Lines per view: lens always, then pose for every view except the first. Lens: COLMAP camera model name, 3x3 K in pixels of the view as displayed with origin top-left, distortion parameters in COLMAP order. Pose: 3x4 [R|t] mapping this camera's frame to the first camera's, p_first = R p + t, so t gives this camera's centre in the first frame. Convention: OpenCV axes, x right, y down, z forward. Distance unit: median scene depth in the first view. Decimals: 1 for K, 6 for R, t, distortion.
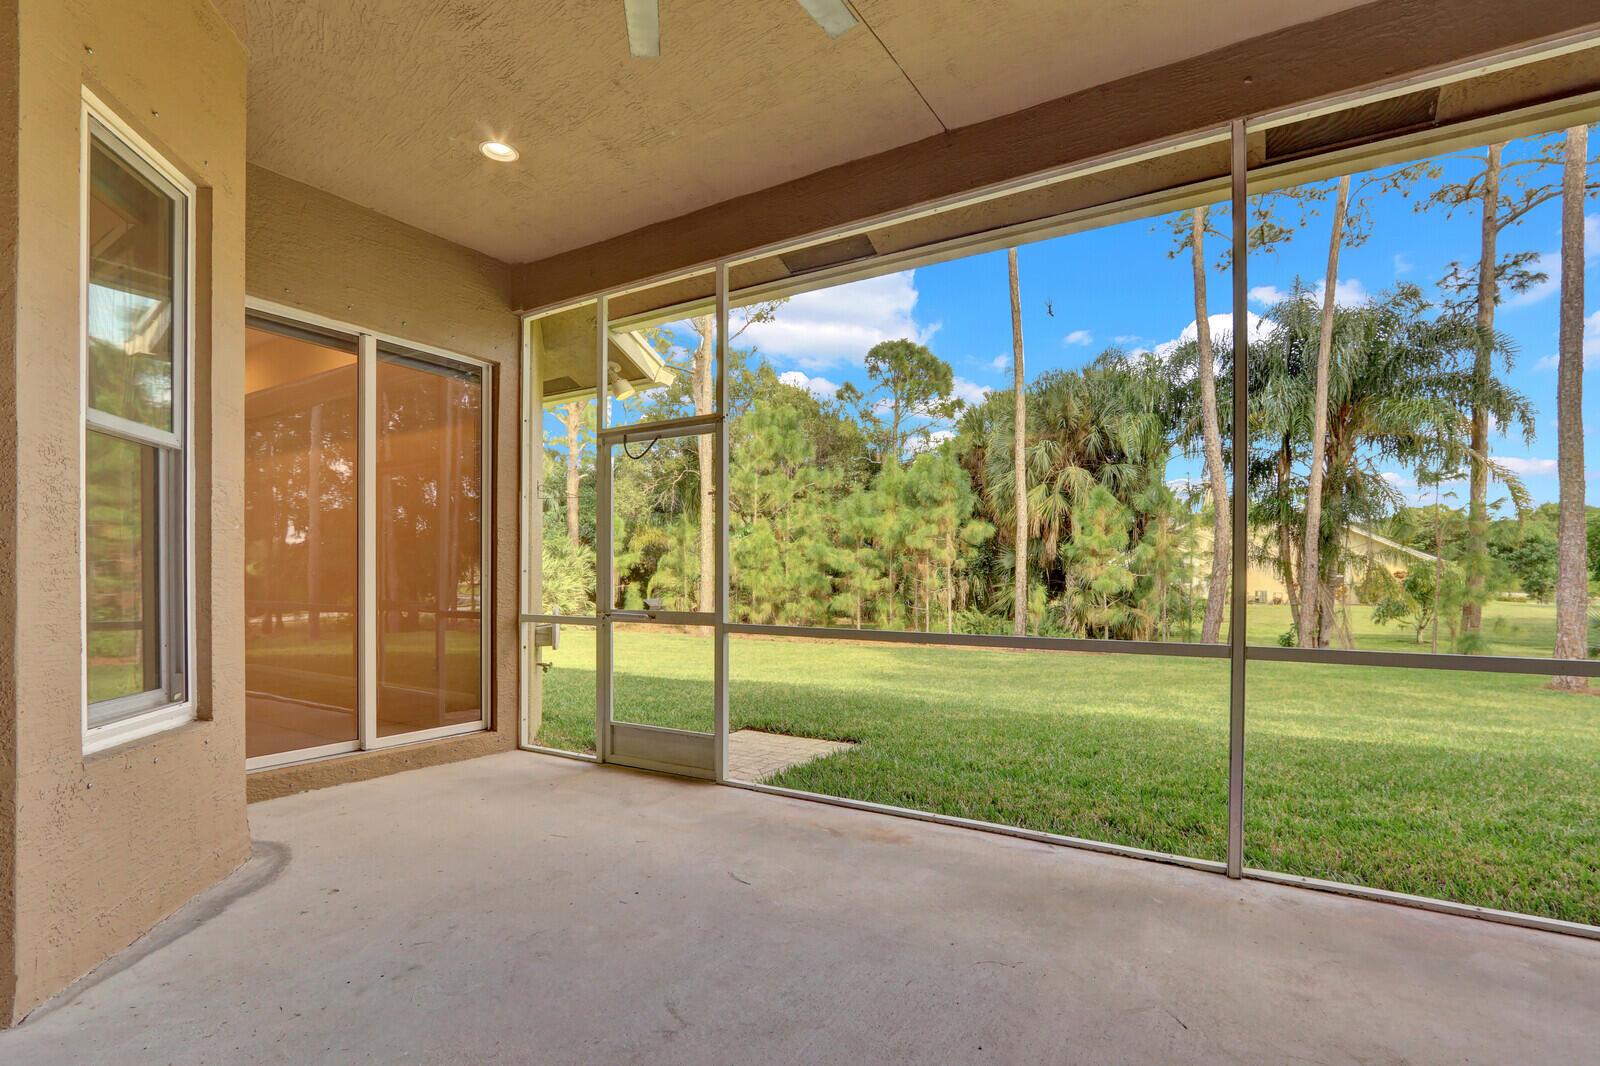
lens RADIAL K [[760.2, 0, 803.2], [0, 760.2, 596.1], [0, 0, 1]] dist [-0.027103, 0.011309]
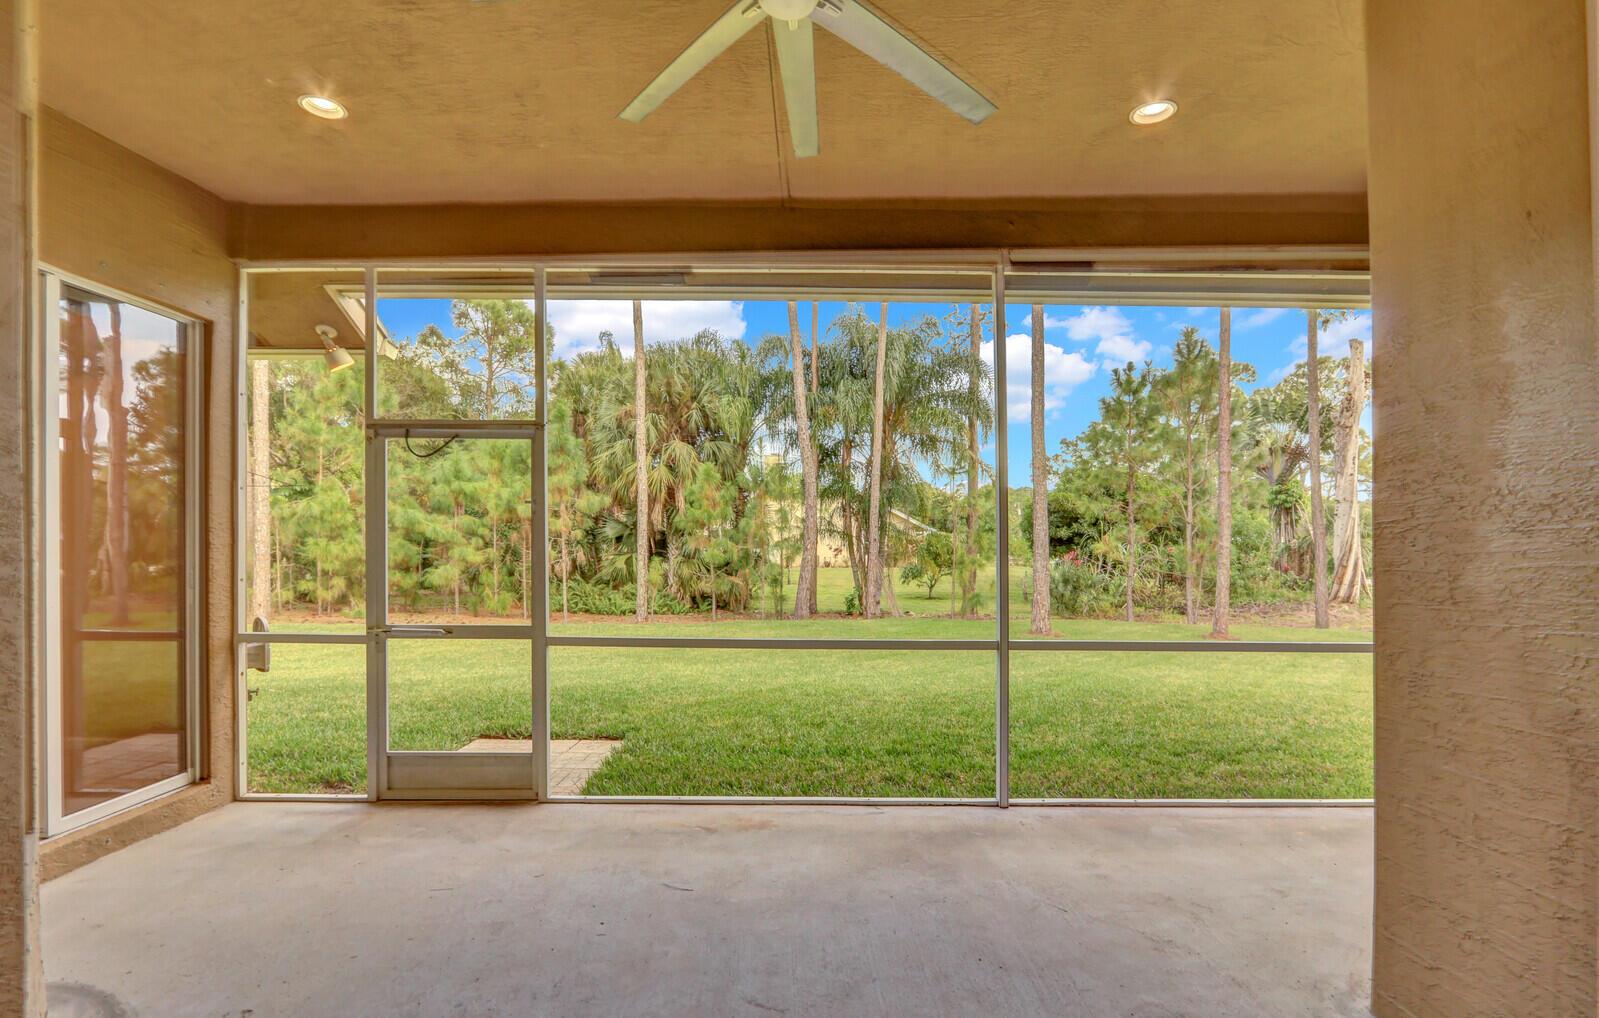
lens RADIAL K [[785.0, 0, 801.5], [0, 785.0, 548.5], [0, 0, 1]] dist [-0.018182, 0.000722]
pose [[0.850359, -0.000781, 0.526203, -0.297893], [0.006303, 0.999942, -0.008701, -0.055987], [-0.526166, 0.010715, 0.850314, -0.023910]]
